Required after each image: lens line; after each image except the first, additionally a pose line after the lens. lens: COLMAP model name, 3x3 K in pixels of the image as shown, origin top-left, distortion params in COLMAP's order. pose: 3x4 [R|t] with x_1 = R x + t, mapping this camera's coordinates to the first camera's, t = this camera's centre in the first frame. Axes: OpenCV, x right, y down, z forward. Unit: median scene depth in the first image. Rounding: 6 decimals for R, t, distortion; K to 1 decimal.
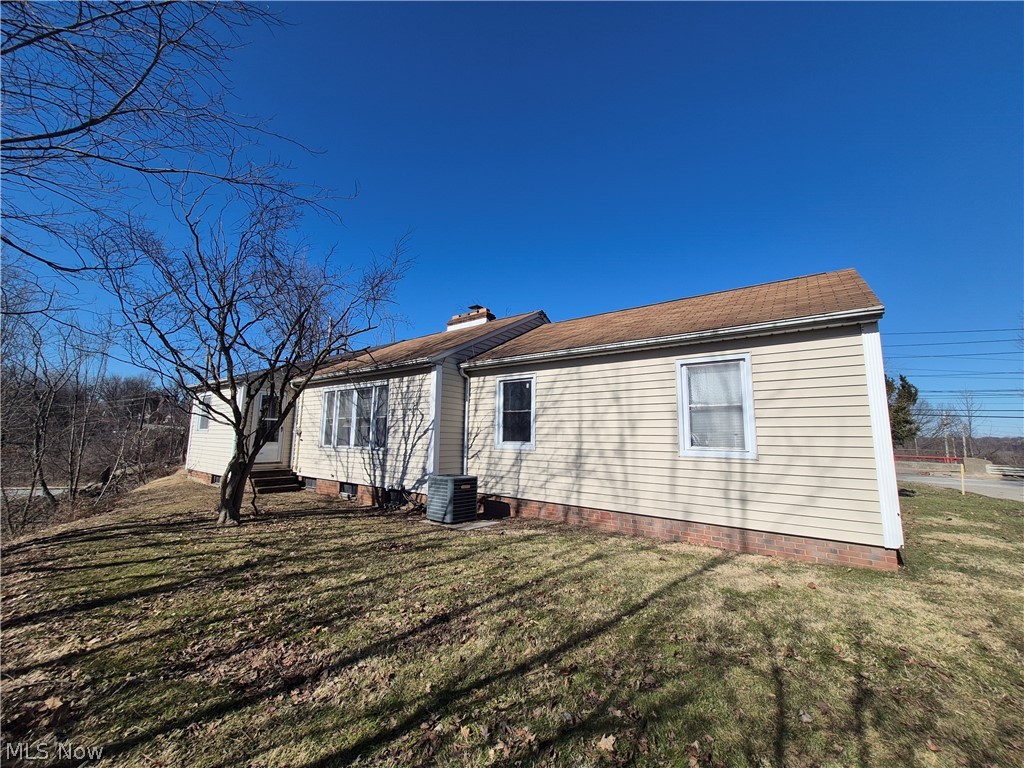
lens RADIAL K [[398.1, 0, 514.3], [0, 398.1, 381.8], [0, 0, 1]] dist [-0.000213, 0.000043]
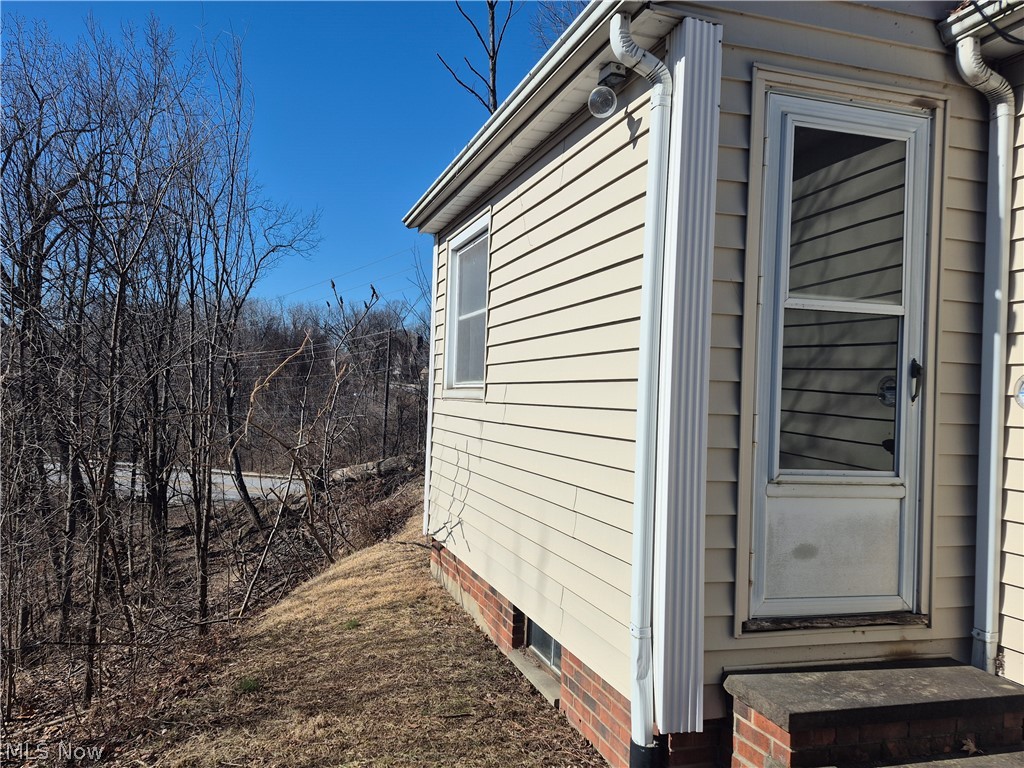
lens RADIAL K [[810.6, 0, 512.0], [0, 810.6, 384.0], [0, 0, 1]] dist [0.113156, -0.139102]
pose [[0.820612, 0.004370, -0.571470, -0.486039], [0.054017, 0.994901, 0.085175, 0.080339], [0.568928, -0.100765, 0.816191, 0.623387]]
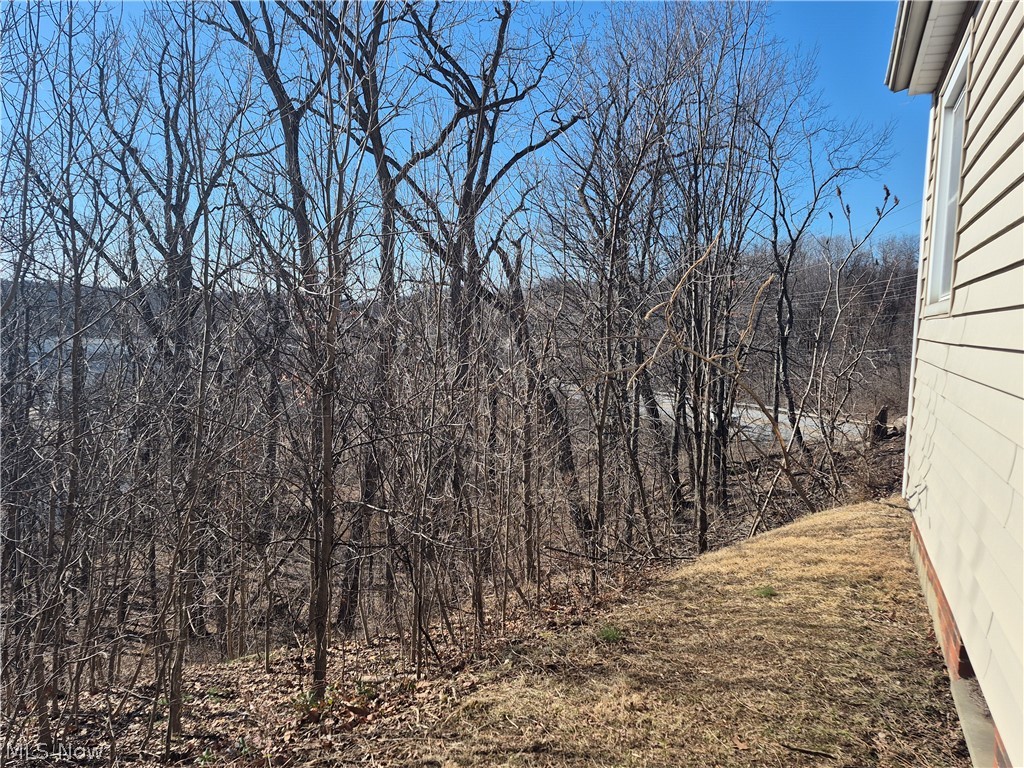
lens RADIAL K [[810.6, 0, 512.0], [0, 810.6, 384.0], [0, 0, 1]] dist [0.113156, -0.139102]
pose [[0.270866, 0.068103, -0.960205, -0.498687], [0.102330, 0.989805, 0.099069, 0.106665], [0.957162, -0.125092, 0.261136, 0.743366]]
